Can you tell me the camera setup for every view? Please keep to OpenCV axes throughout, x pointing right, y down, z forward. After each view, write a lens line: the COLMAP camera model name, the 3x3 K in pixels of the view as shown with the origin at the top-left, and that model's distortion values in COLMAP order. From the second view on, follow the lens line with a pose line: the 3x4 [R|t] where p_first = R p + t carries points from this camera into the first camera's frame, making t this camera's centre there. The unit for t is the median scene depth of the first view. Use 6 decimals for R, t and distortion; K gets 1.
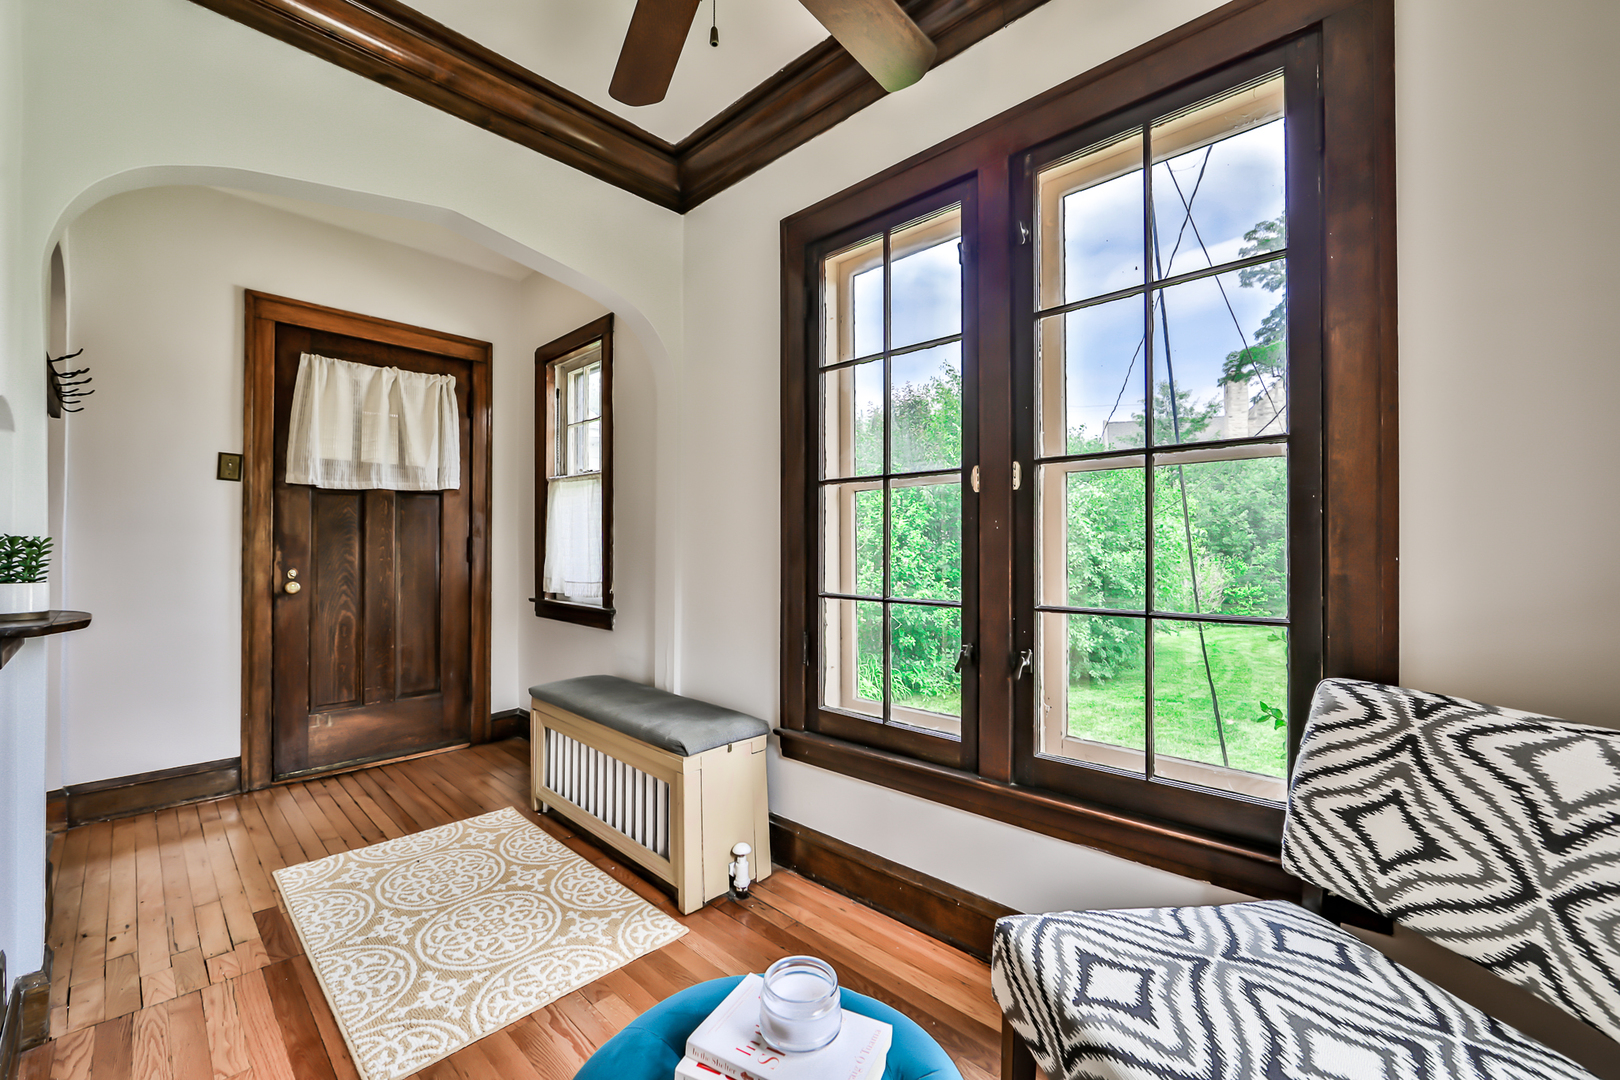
lens RADIAL K [[640.8, 0, 809.8], [0, 640.8, 540.5], [0, 0, 1]] dist [-0.001226, -0.000069]
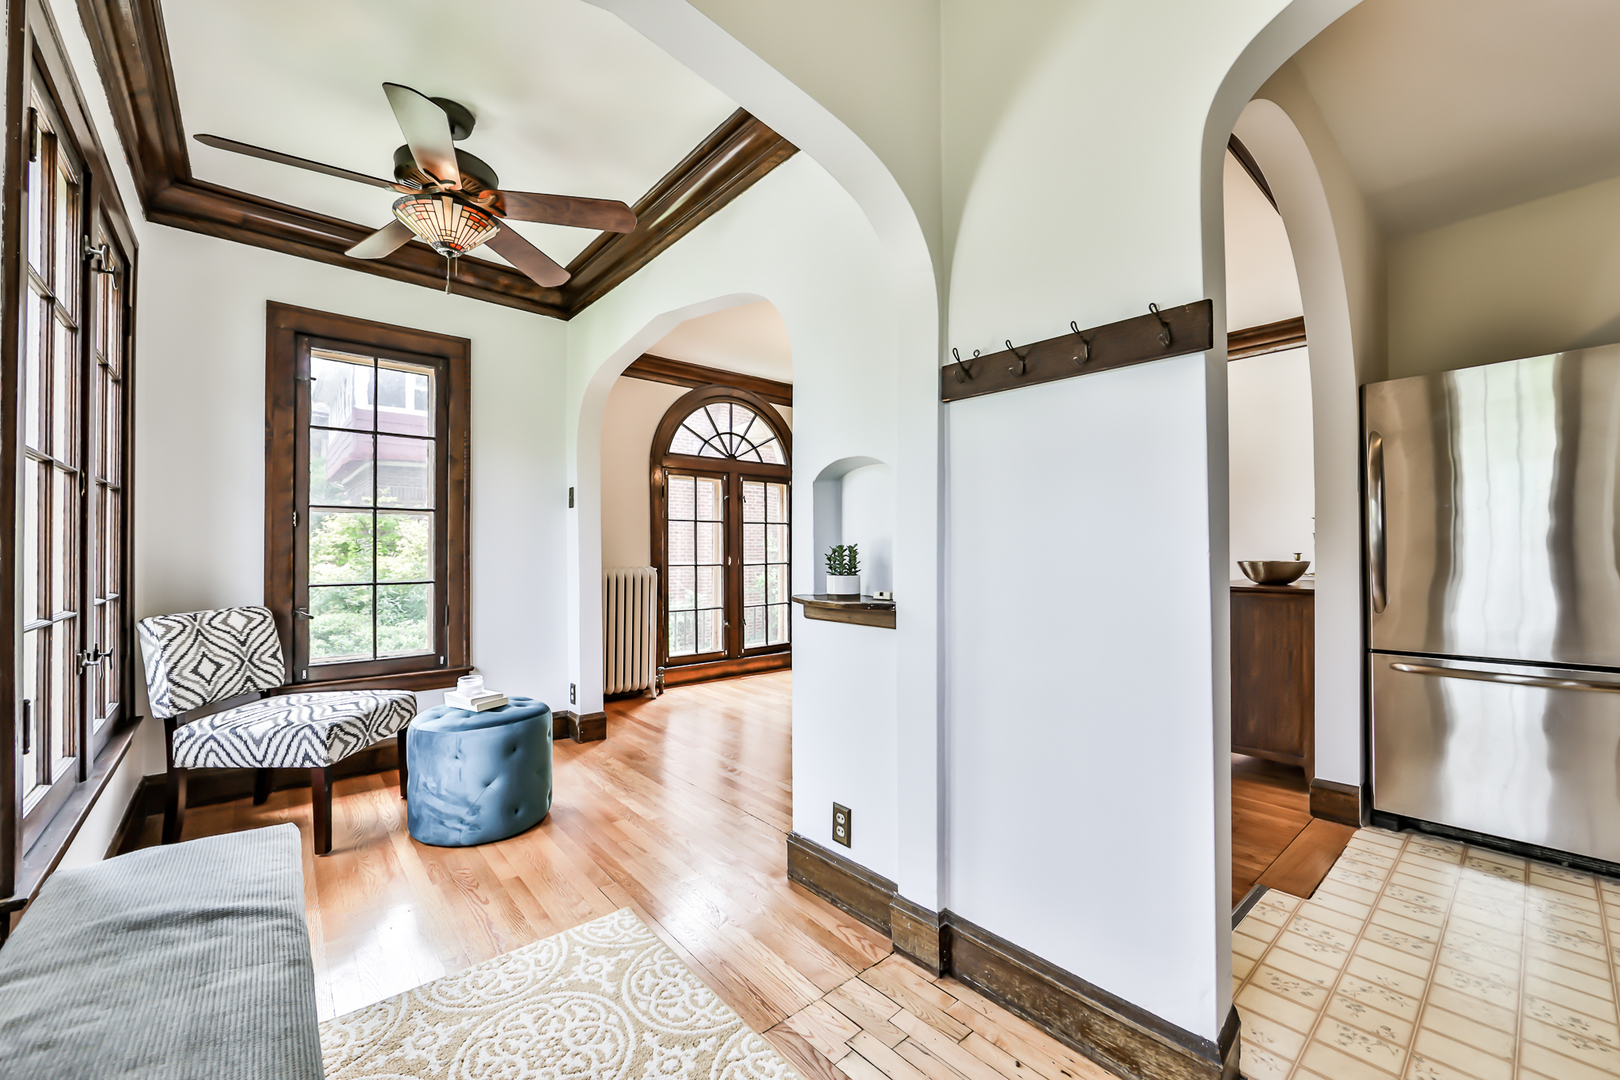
lens RADIAL K [[640.8, 0, 809.2], [0, 640.8, 545.5], [0, 0, 1]] dist [-0.001226, -0.000069]
pose [[-0.993726, 0.003737, 0.111776, -1.673499], [0.001518, 0.999800, -0.019932, 0.041551], [-0.111828, -0.019638, -0.993534, 3.229226]]
